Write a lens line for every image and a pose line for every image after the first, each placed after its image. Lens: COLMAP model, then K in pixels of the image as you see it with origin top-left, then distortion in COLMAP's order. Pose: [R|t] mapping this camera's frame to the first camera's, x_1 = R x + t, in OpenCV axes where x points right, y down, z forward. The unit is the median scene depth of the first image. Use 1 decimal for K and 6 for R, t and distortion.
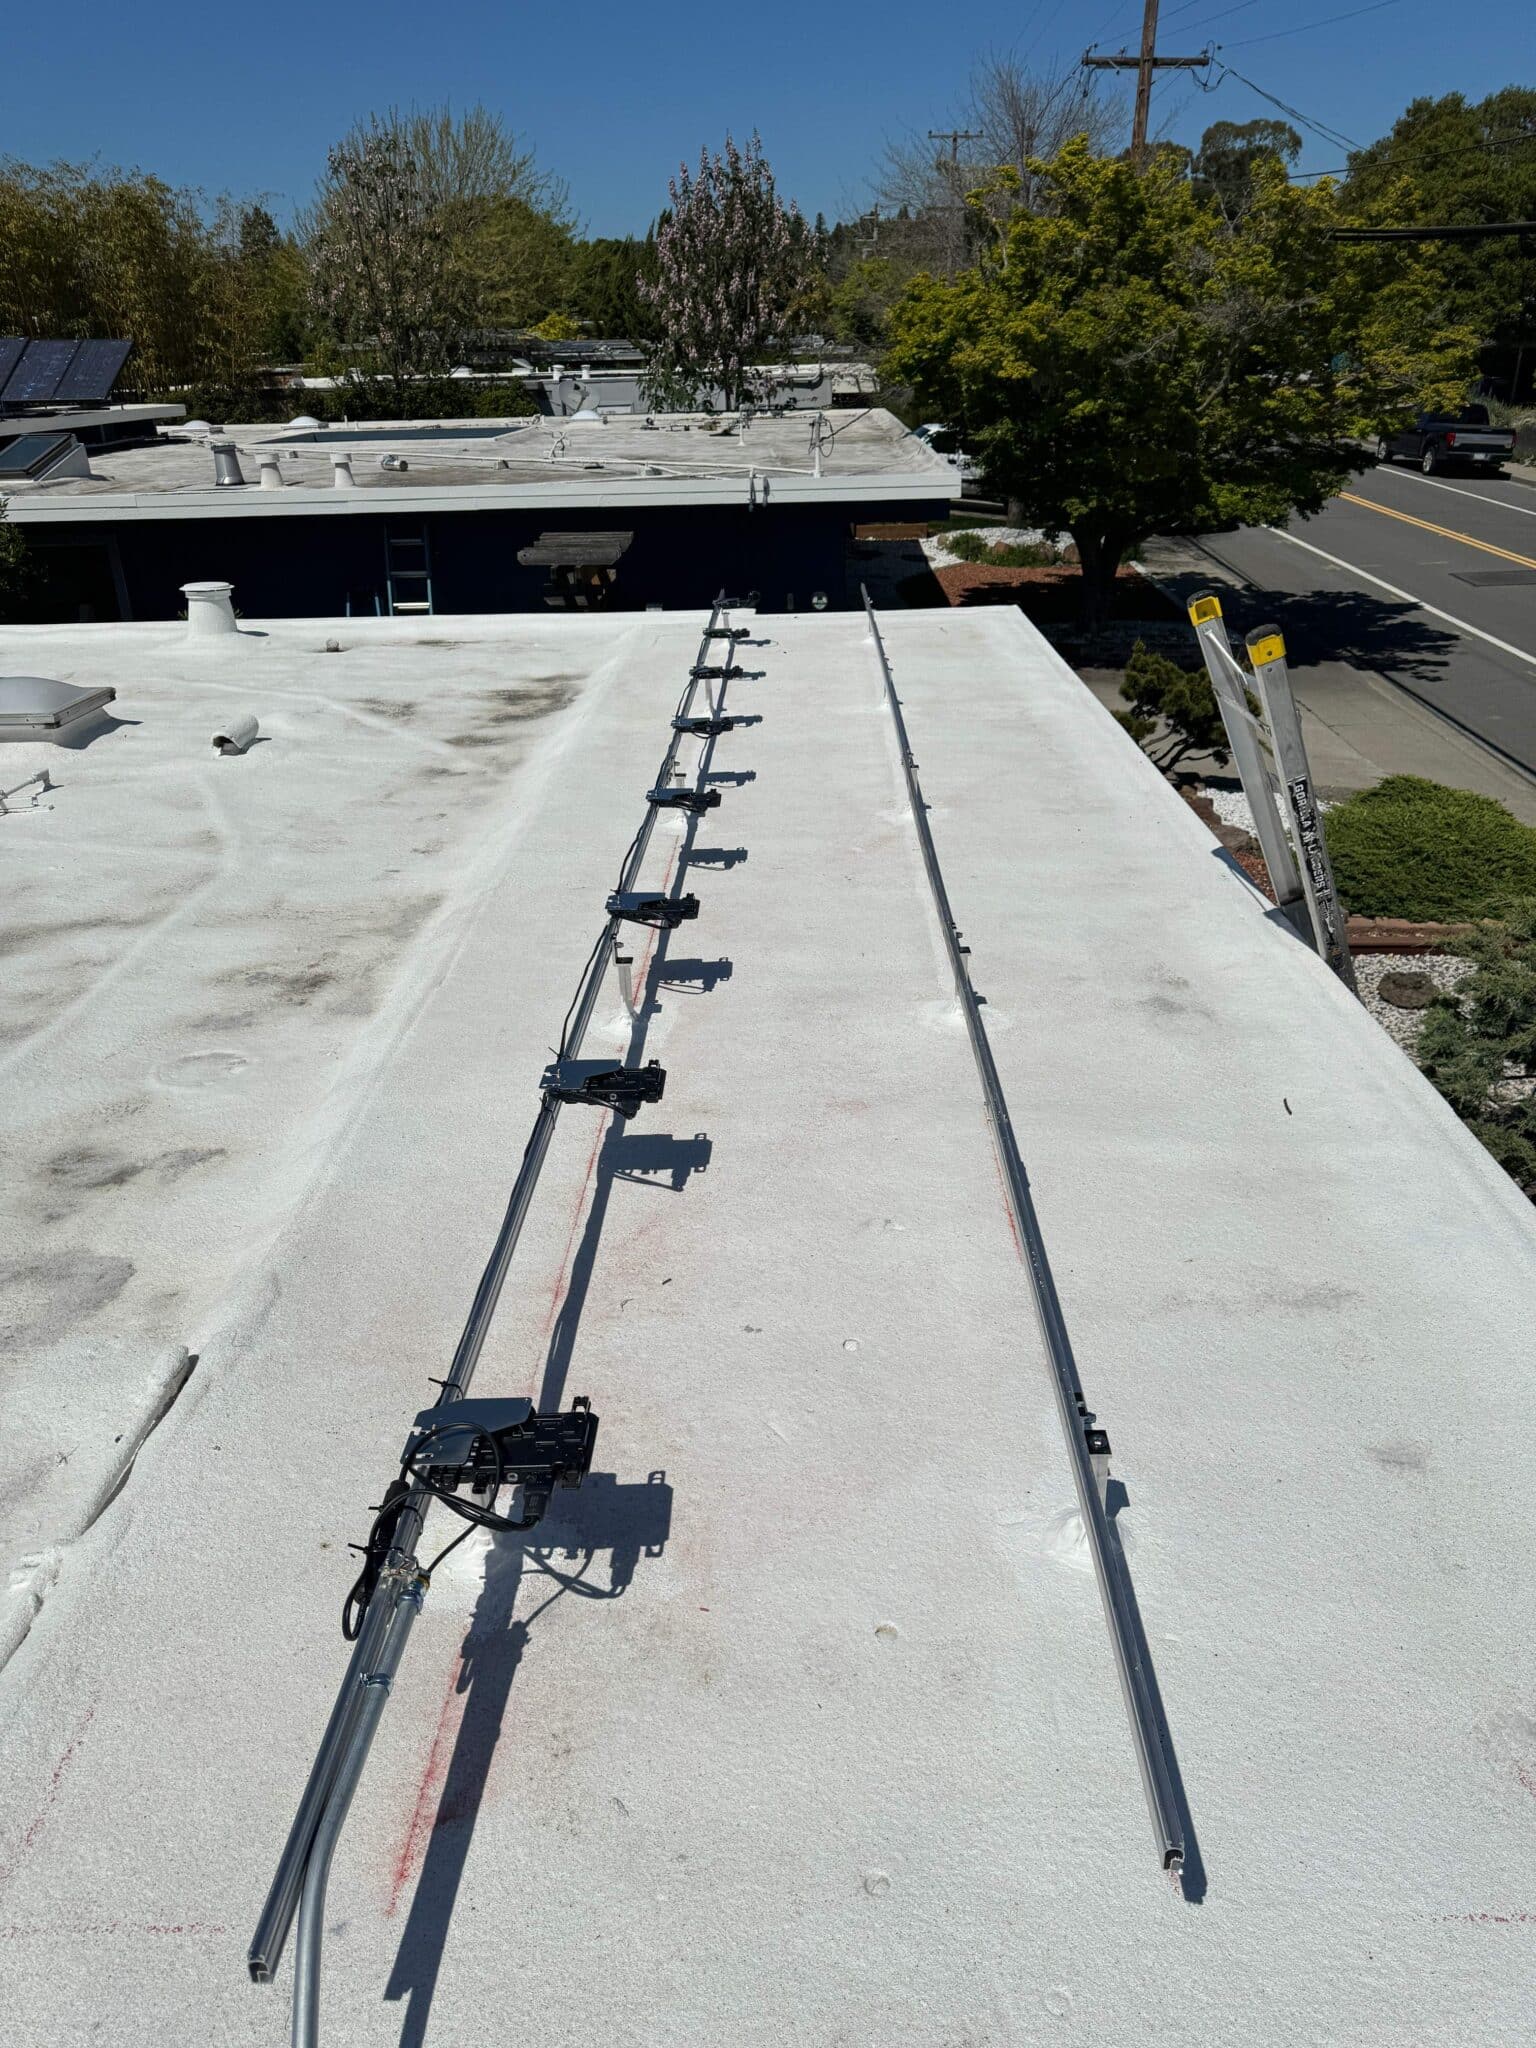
lens RADIAL K [[1443.3, 0, 774.6], [0, 1443.3, 1035.5], [0, 0, 1]] dist [0.024974, -0.025190]
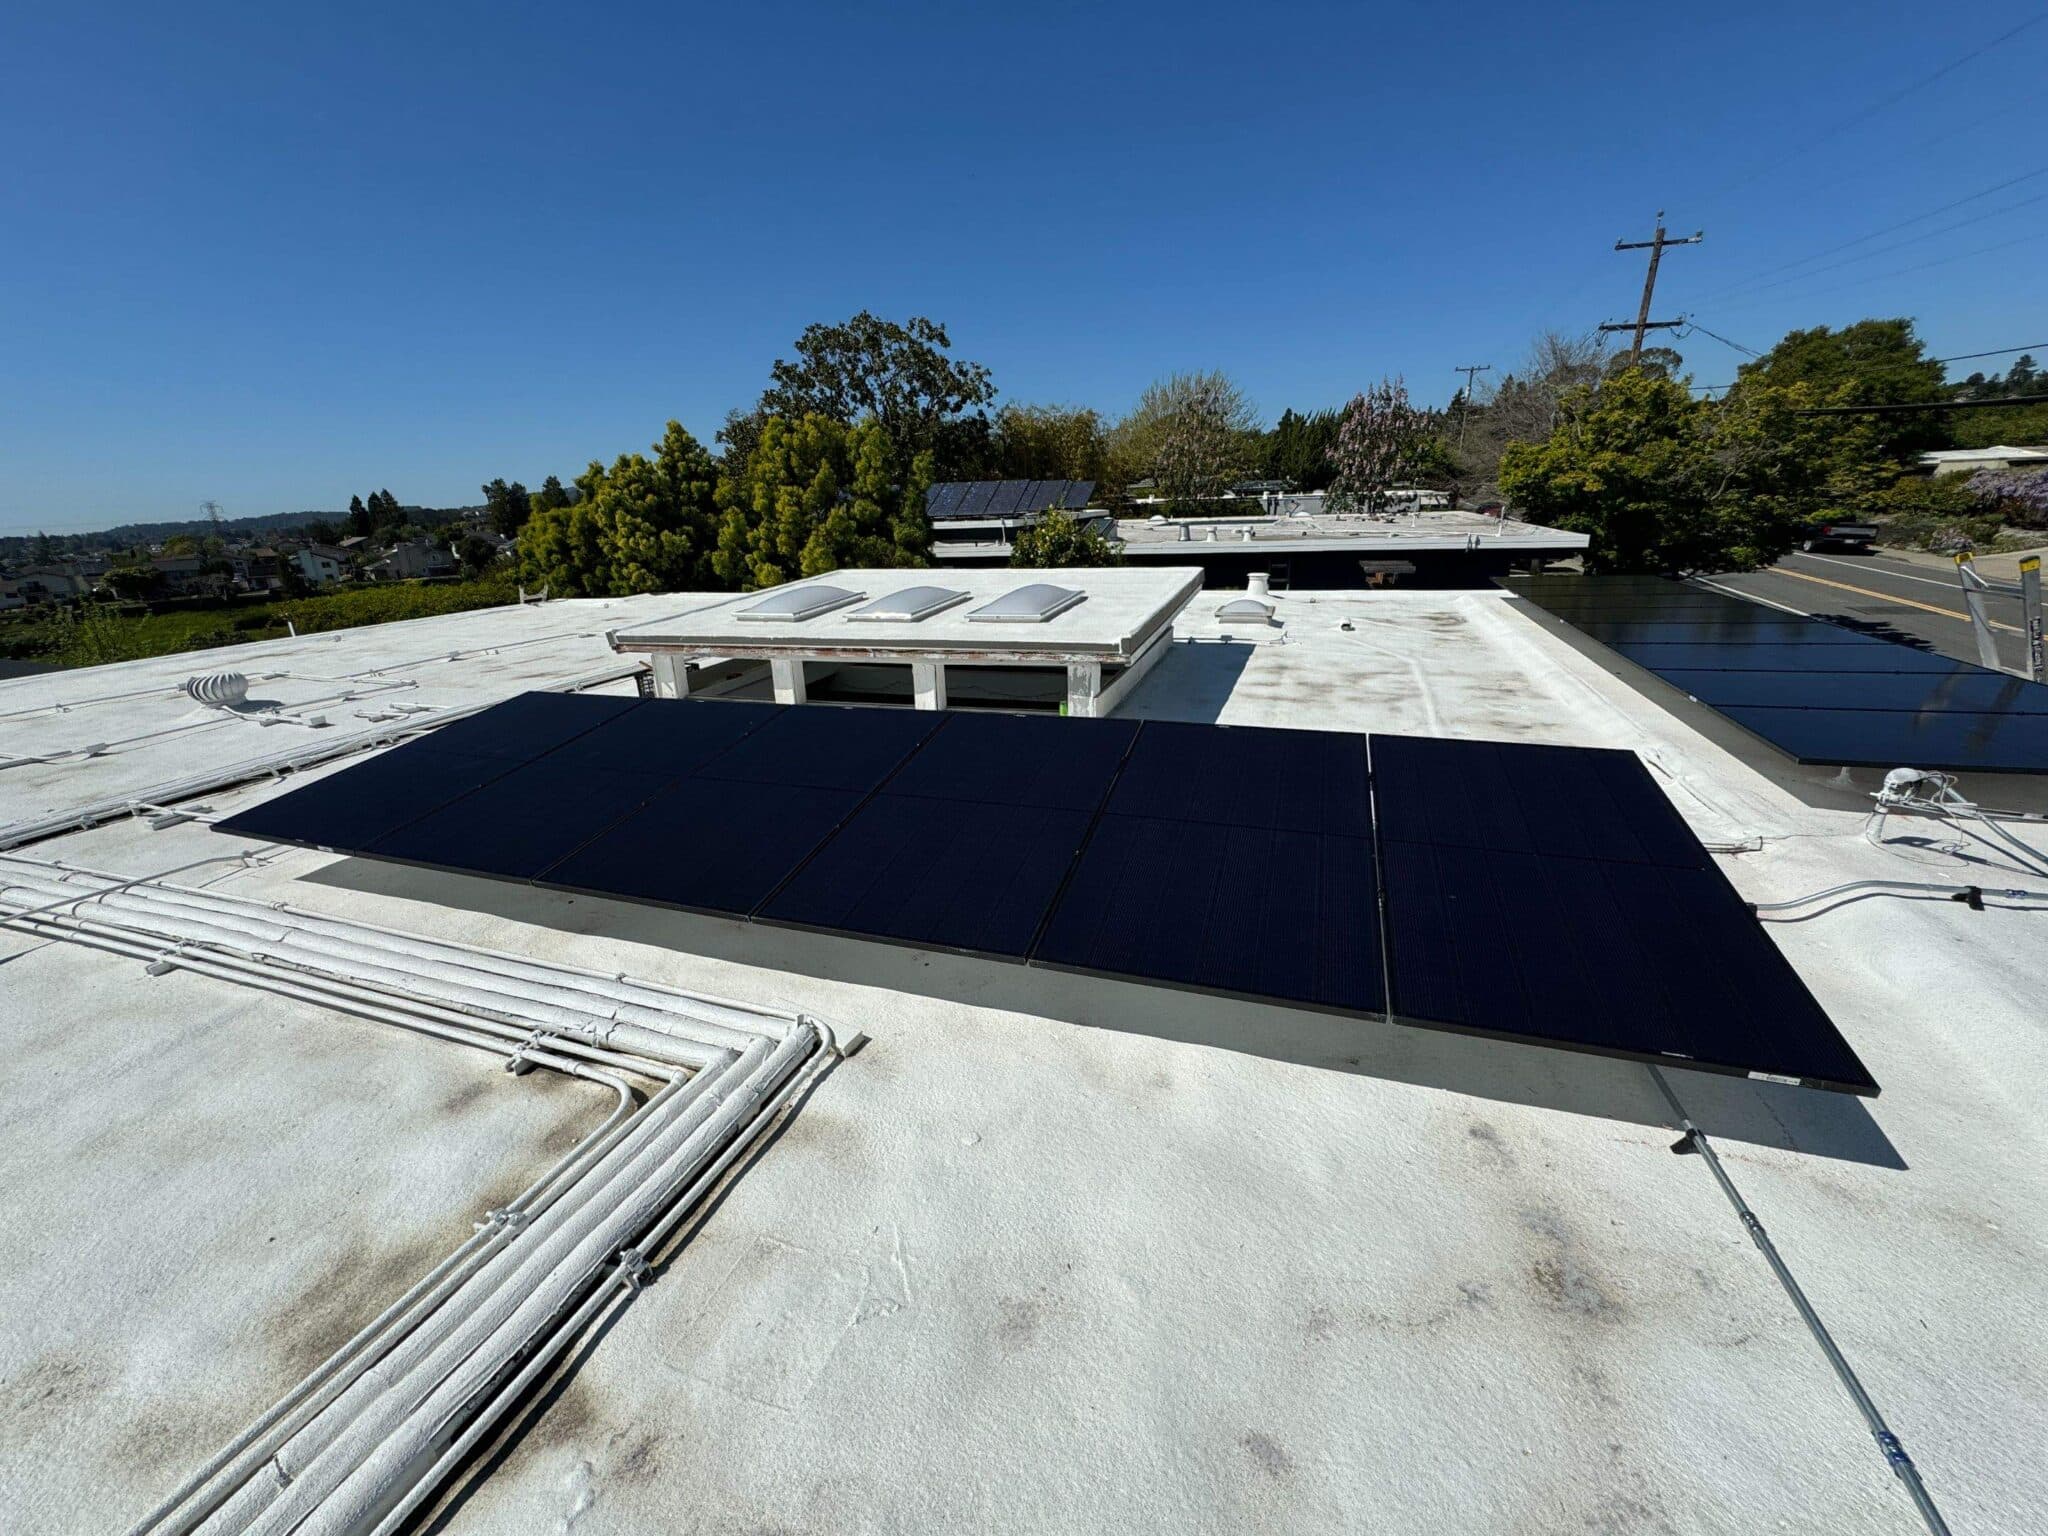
lens RADIAL K [[819.9, 0, 1027.5], [0, 819.9, 767.2], [0, 0, 1]] dist [0.003214, -0.000589]
pose [[0.950631, 0.089196, -0.297228, -0.193377], [-0.122671, 0.987802, -0.095910, 0.098355], [0.285048, 0.127636, 0.949977, -0.186685]]
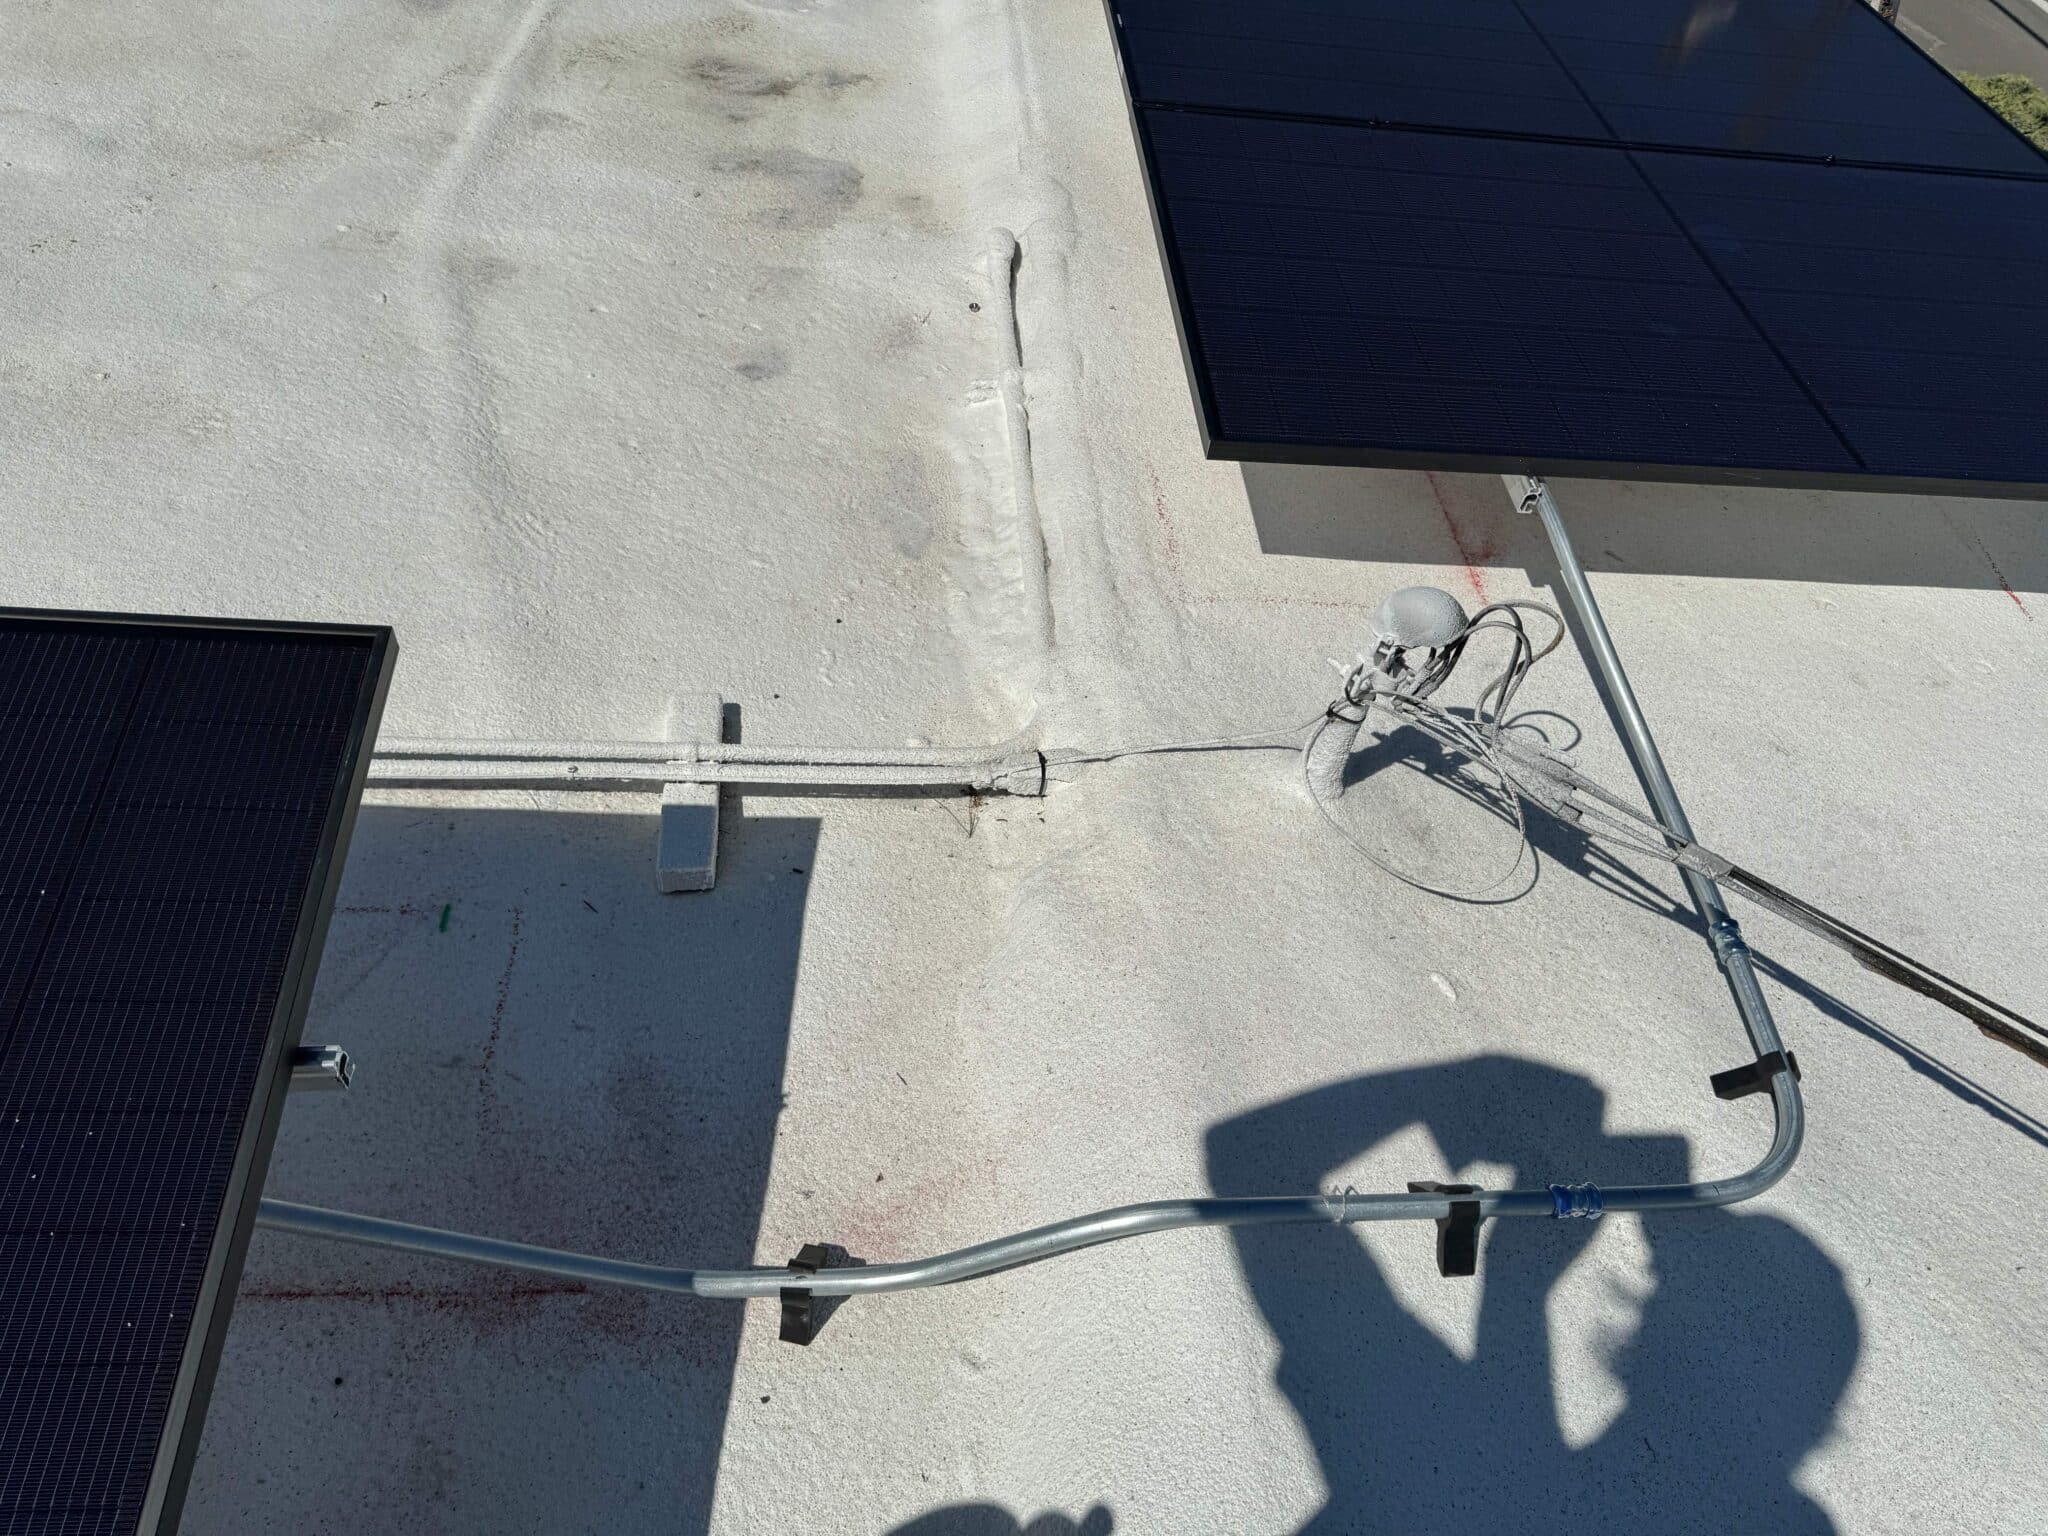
lens RADIAL K [[1443.3, 0, 1035.2], [0, 1443.3, 757.3], [0, 0, 1]] dist [0.024974, -0.025190]
pose [[0.986102, 0.043571, 0.160326, -0.087818], [-0.099513, 0.927643, 0.359967, 0.030902], [-0.133041, -0.370919, 0.919086, -0.019434]]
